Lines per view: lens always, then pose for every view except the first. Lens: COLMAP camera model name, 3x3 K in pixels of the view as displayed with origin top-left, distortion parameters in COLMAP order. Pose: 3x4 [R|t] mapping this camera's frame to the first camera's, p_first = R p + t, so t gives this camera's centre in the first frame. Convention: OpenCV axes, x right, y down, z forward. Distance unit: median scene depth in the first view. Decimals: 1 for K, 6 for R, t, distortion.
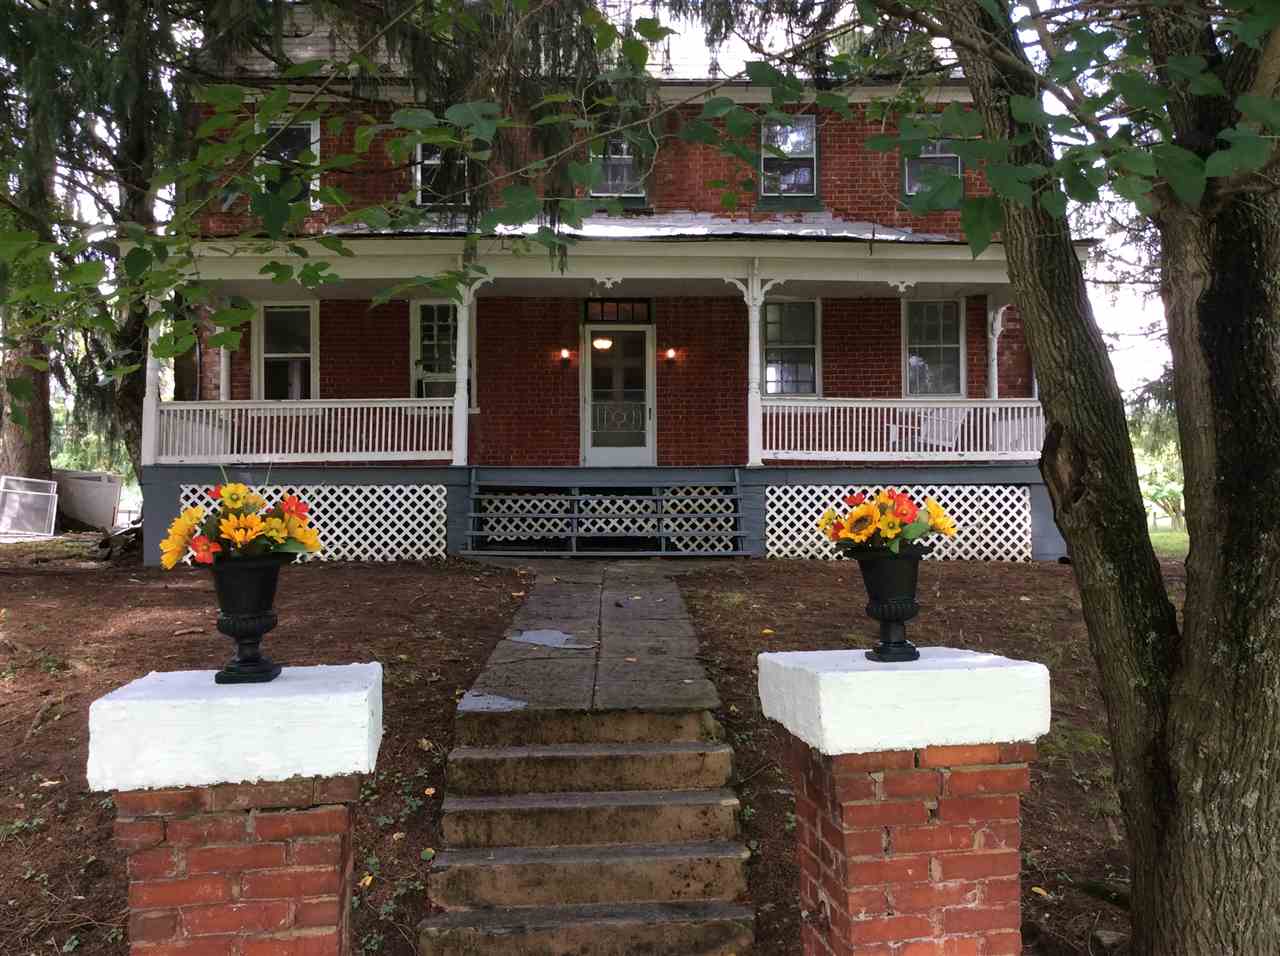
lens RADIAL K [[1144.1, 0, 640.0], [0, 1144.1, 478.0], [0, 0, 1]] dist [0.079288, 0.006719]
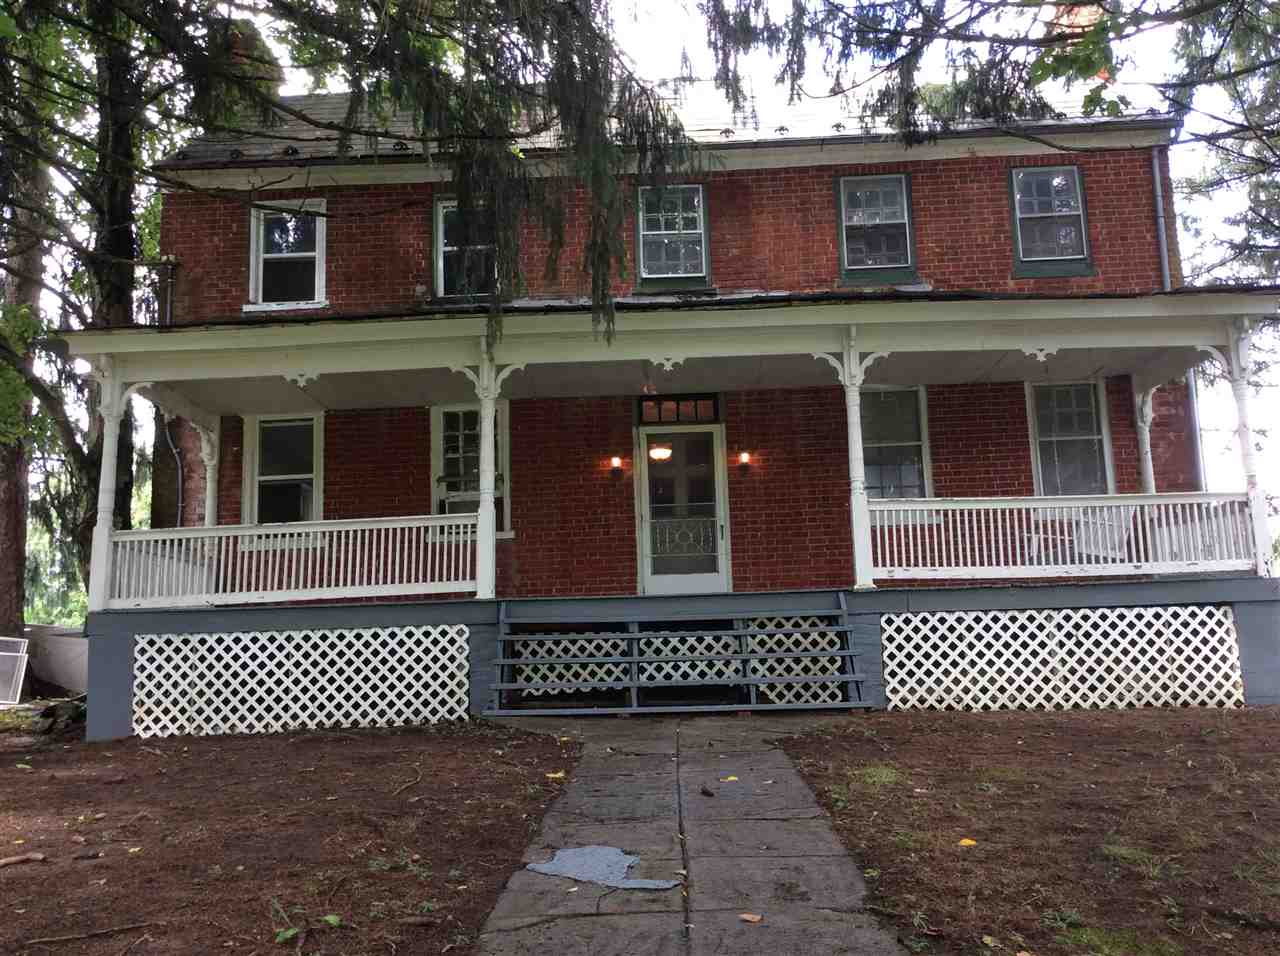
lens RADIAL K [[1149.5, 0, 640.0], [0, 1149.5, 478.0], [0, 0, 1]] dist [0.130664, -0.264080]
pose [[0.998410, -0.034294, -0.044726, -0.013633], [0.028331, 0.991403, -0.127740, 0.011006], [0.048723, 0.126270, 0.990799, 0.211893]]
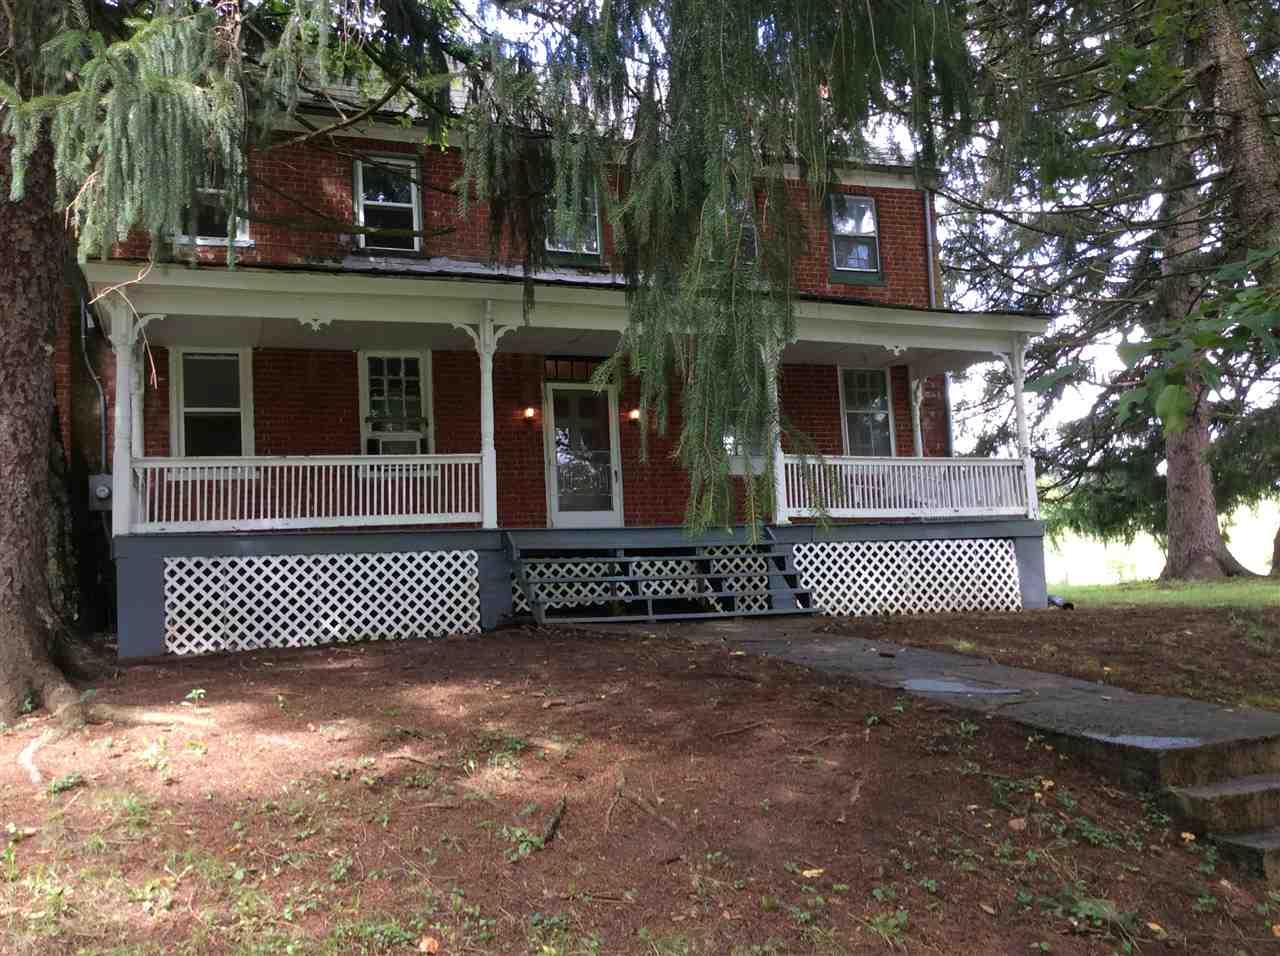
lens RADIAL K [[1144.1, 0, 640.0], [0, 1144.1, 478.0], [0, 0, 1]] dist [0.079288, 0.006719]
pose [[0.943867, -0.002504, 0.330316, -0.344115], [0.027509, 0.997093, -0.071048, 0.016962], [-0.329178, 0.076147, 0.941193, 0.104903]]
